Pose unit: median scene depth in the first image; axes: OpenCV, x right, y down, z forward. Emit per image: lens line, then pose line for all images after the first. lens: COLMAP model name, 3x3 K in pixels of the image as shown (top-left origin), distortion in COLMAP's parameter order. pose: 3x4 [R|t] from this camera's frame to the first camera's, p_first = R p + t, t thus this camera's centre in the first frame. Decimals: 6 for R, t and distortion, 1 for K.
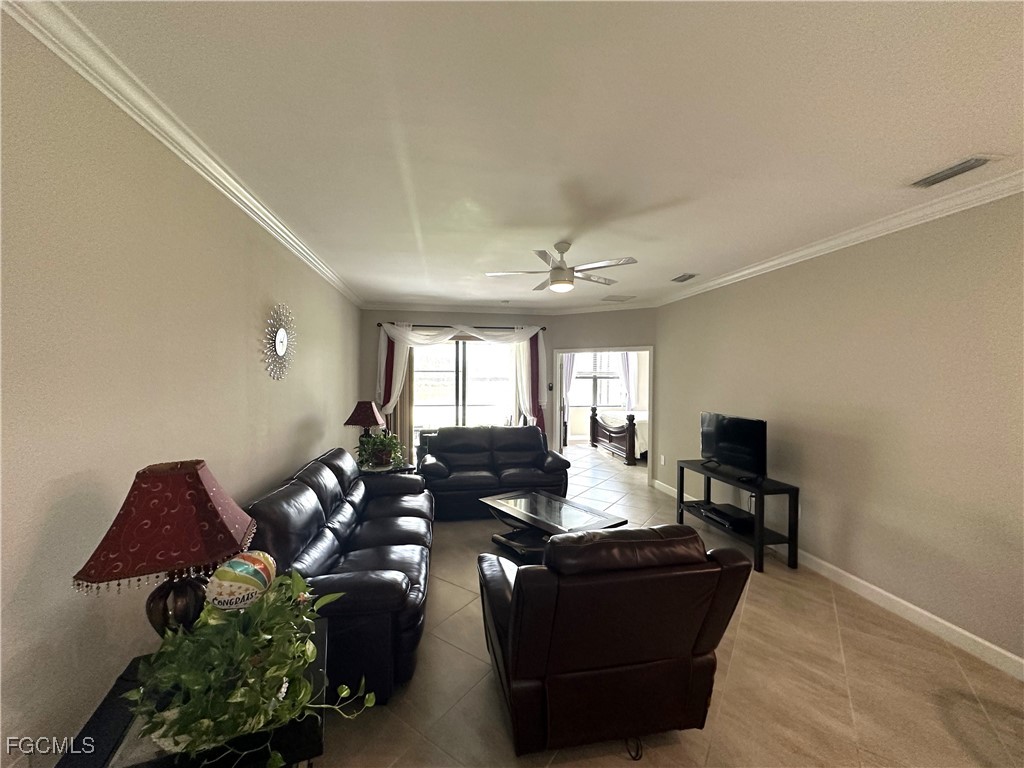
lens RADIAL K [[407.7, 0, 511.0], [0, 407.7, 384.0], [0, 0, 1]] dist [-0.003058, 0.000206]
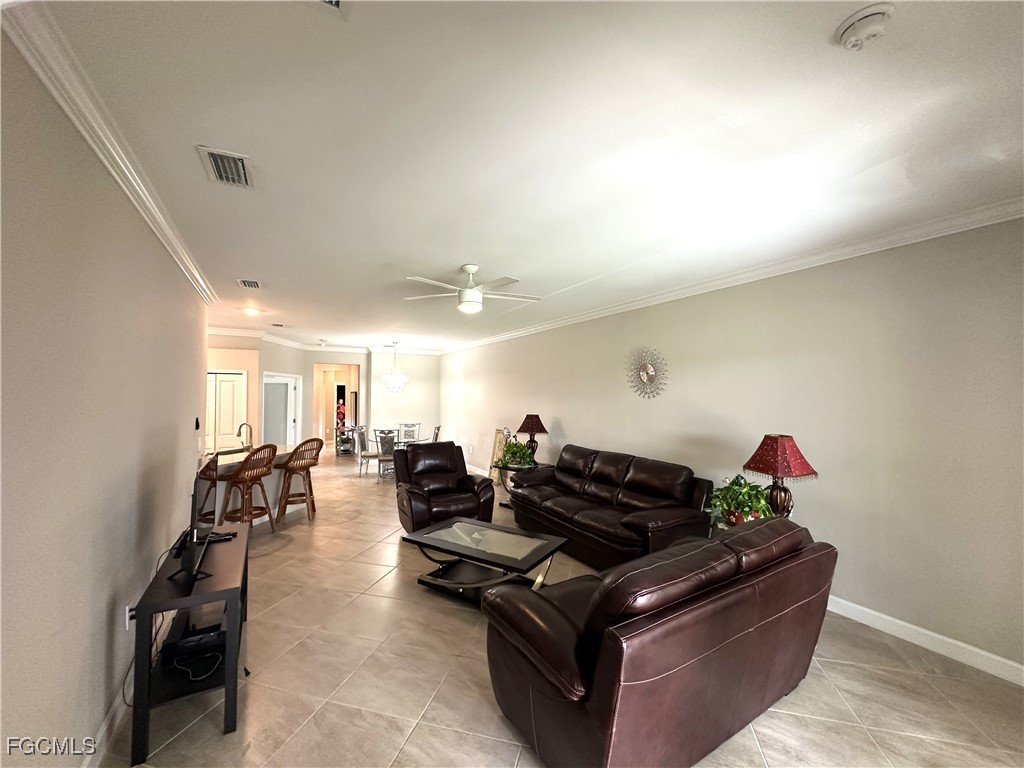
lens RADIAL K [[407.7, 0, 511.0], [0, 407.7, 384.0], [0, 0, 1]] dist [-0.003058, 0.000206]
pose [[-0.937667, -0.013540, -0.347272, 0.200617], [-0.012008, 0.999906, -0.006562, -0.021000], [0.347328, -0.001983, -0.937741, 1.029854]]
